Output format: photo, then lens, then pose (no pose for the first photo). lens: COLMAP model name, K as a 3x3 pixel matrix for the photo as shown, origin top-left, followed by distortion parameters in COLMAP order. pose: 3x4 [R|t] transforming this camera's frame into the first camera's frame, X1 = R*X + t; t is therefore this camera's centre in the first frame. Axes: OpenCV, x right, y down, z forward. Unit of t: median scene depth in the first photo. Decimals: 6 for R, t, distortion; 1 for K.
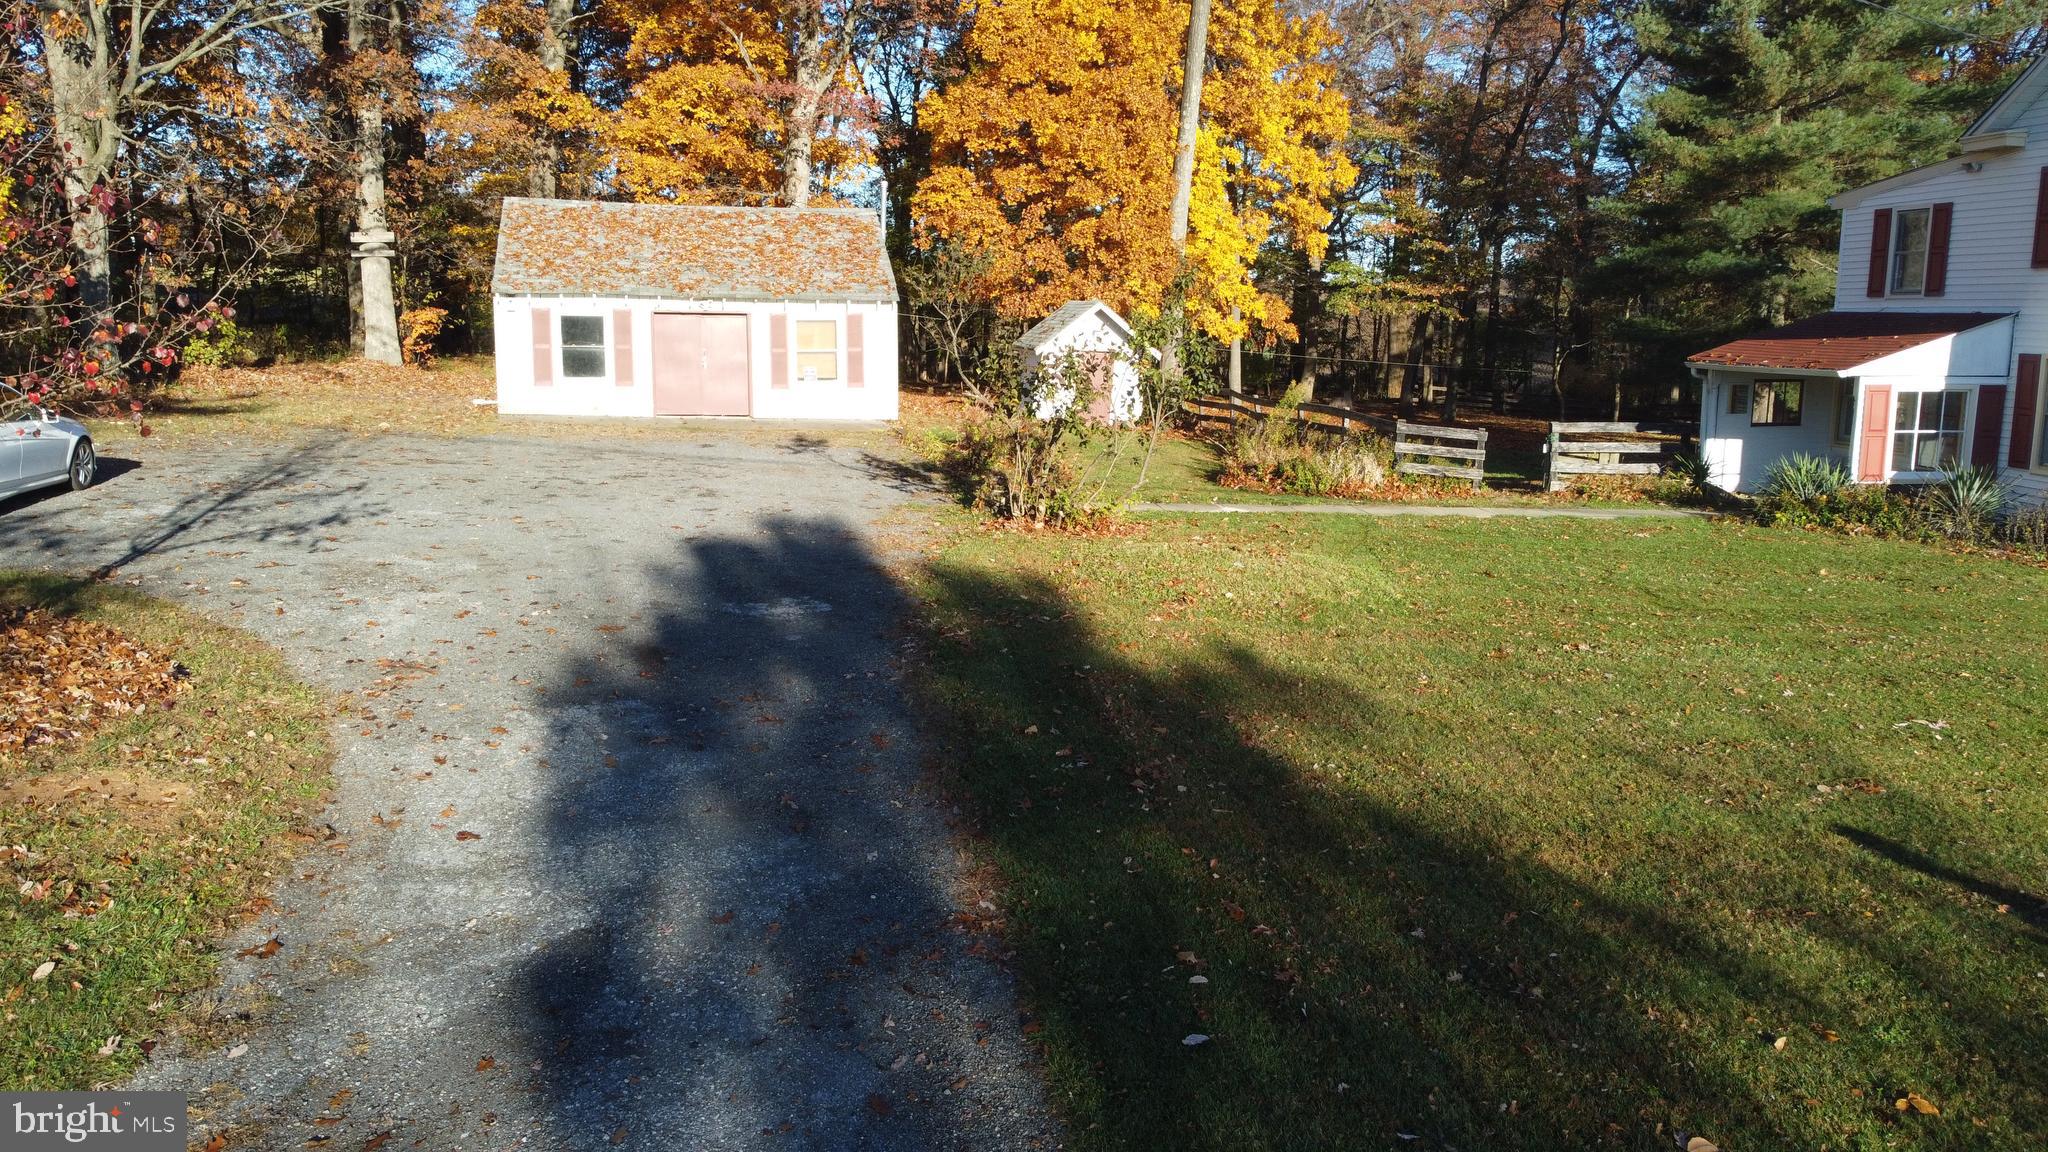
lens RADIAL K [[1554.4, 0, 1020.0], [0, 1554.4, 572.8], [0, 0, 1]] dist [-0.001594, -0.006875]
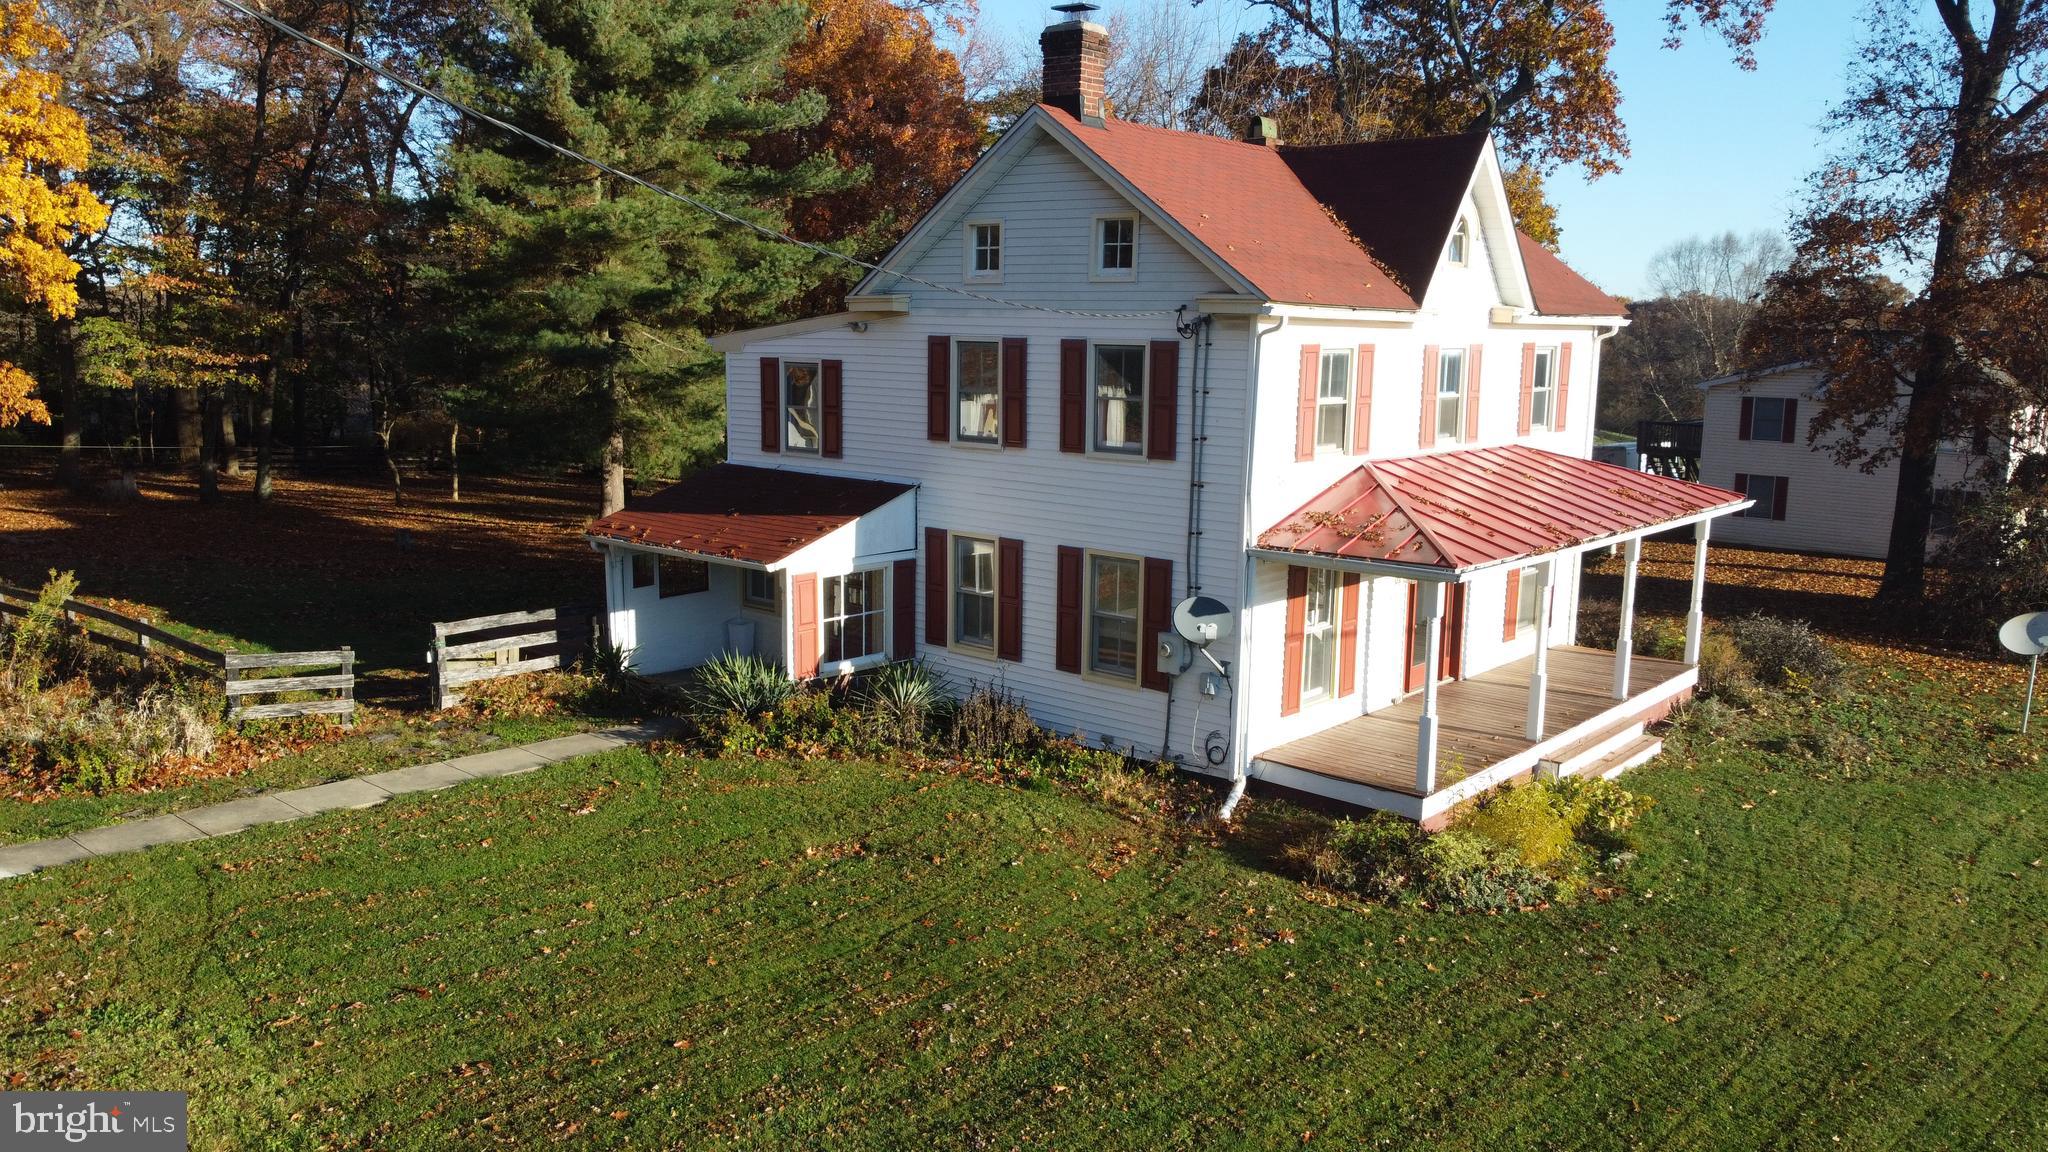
lens RADIAL K [[1554.4, 0, 1020.0], [0, 1554.4, 572.8], [0, 0, 1]] dist [-0.001594, -0.006875]
pose [[0.745236, -0.103841, 0.658666, 0.026897], [0.102337, 0.993908, 0.040905, -0.074338], [-0.658901, 0.036922, 0.751323, 0.122661]]
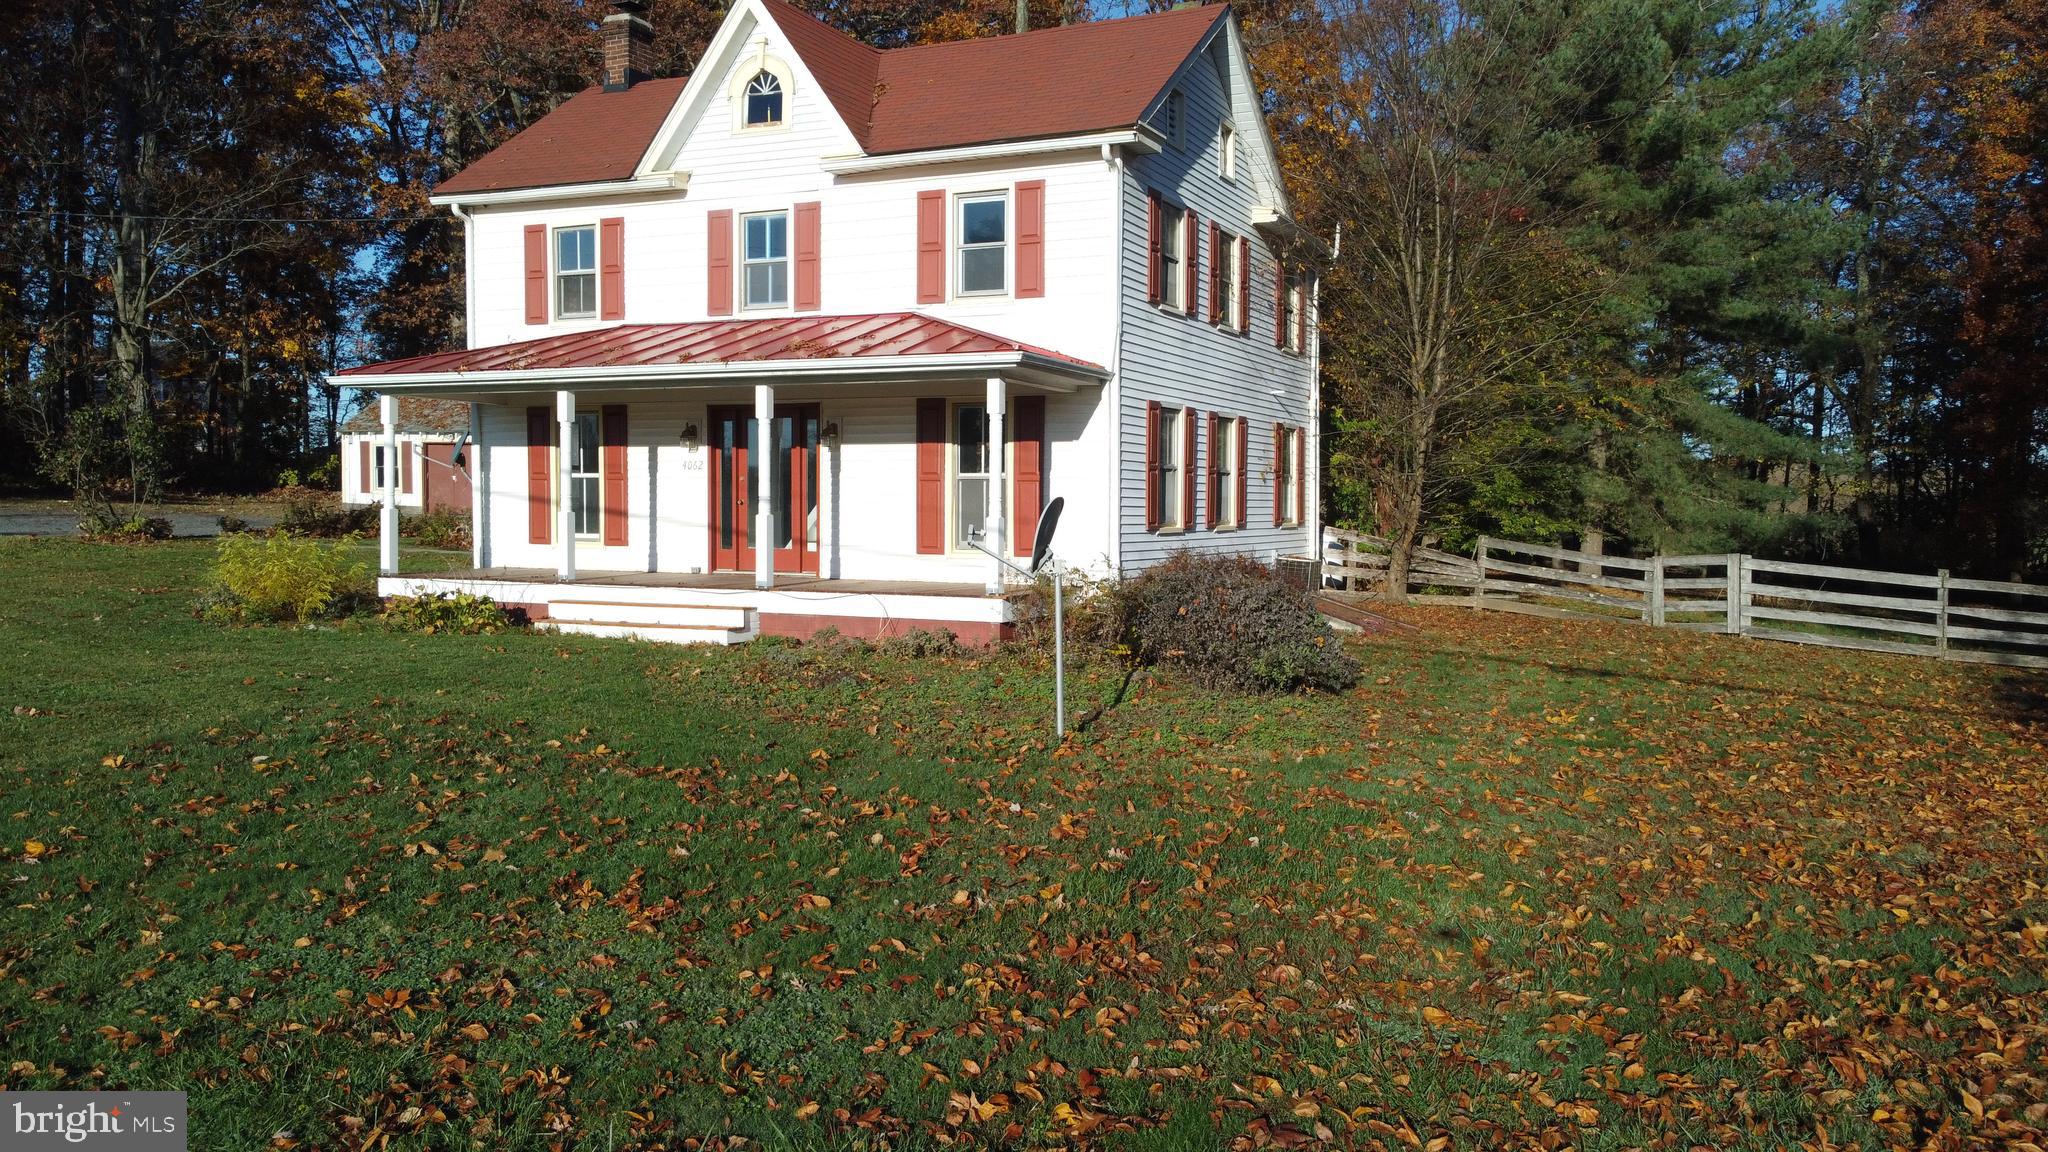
lens RADIAL K [[1554.4, 0, 1020.0], [0, 1554.4, 572.8], [0, 0, 1]] dist [-0.001594, -0.006875]
pose [[0.847778, 0.023123, -0.529847, 0.774181], [-0.091157, 0.990534, -0.102629, 0.038784], [0.522458, 0.135306, 0.841861, 0.057280]]
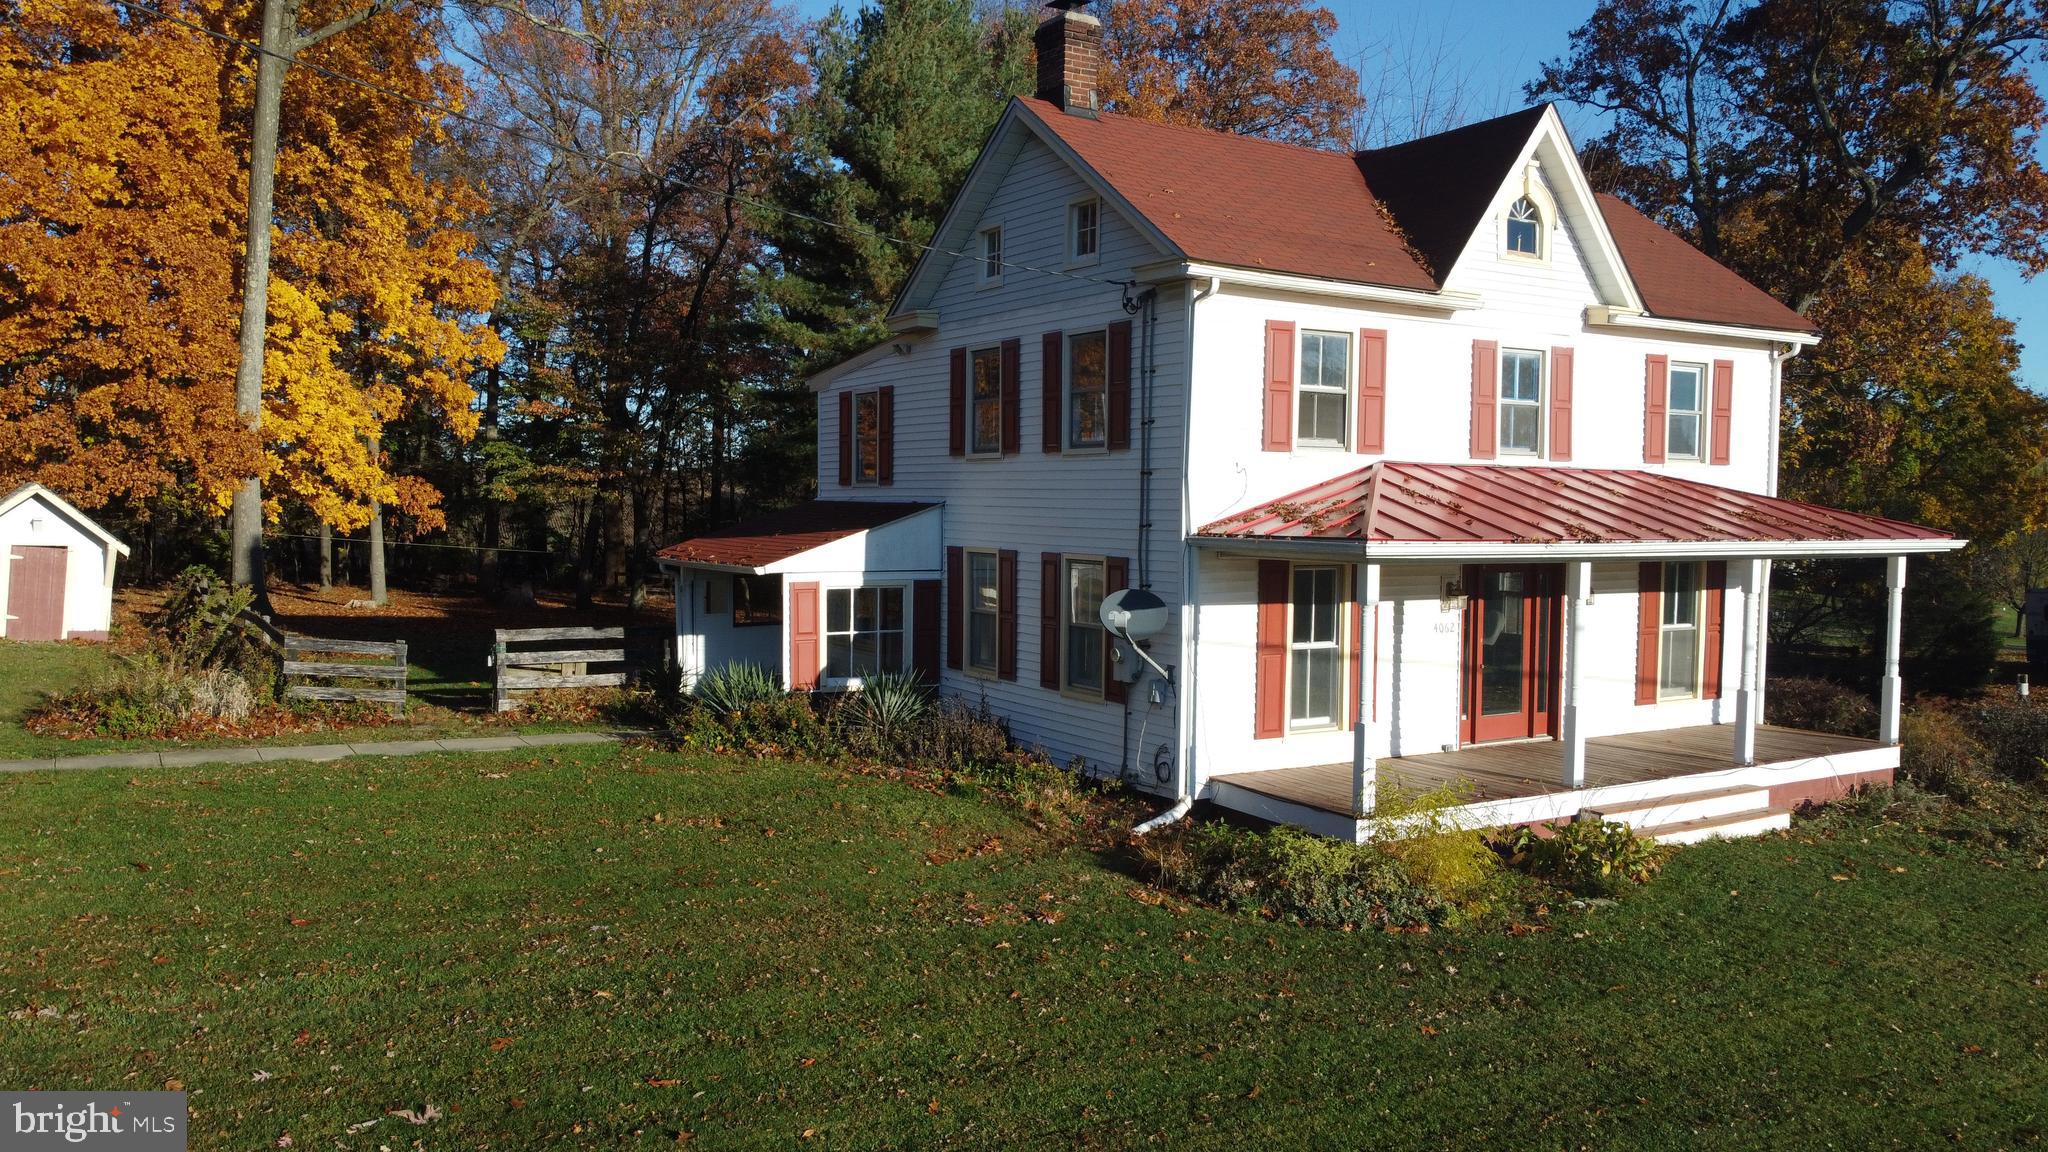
lens RADIAL K [[1554.4, 0, 1020.0], [0, 1554.4, 572.8], [0, 0, 1]] dist [-0.001594, -0.006875]
pose [[0.912737, -0.015919, 0.408238, 0.154056], [0.063269, 0.992693, -0.102749, -0.013716], [-0.403619, 0.119612, 0.907075, 0.071136]]
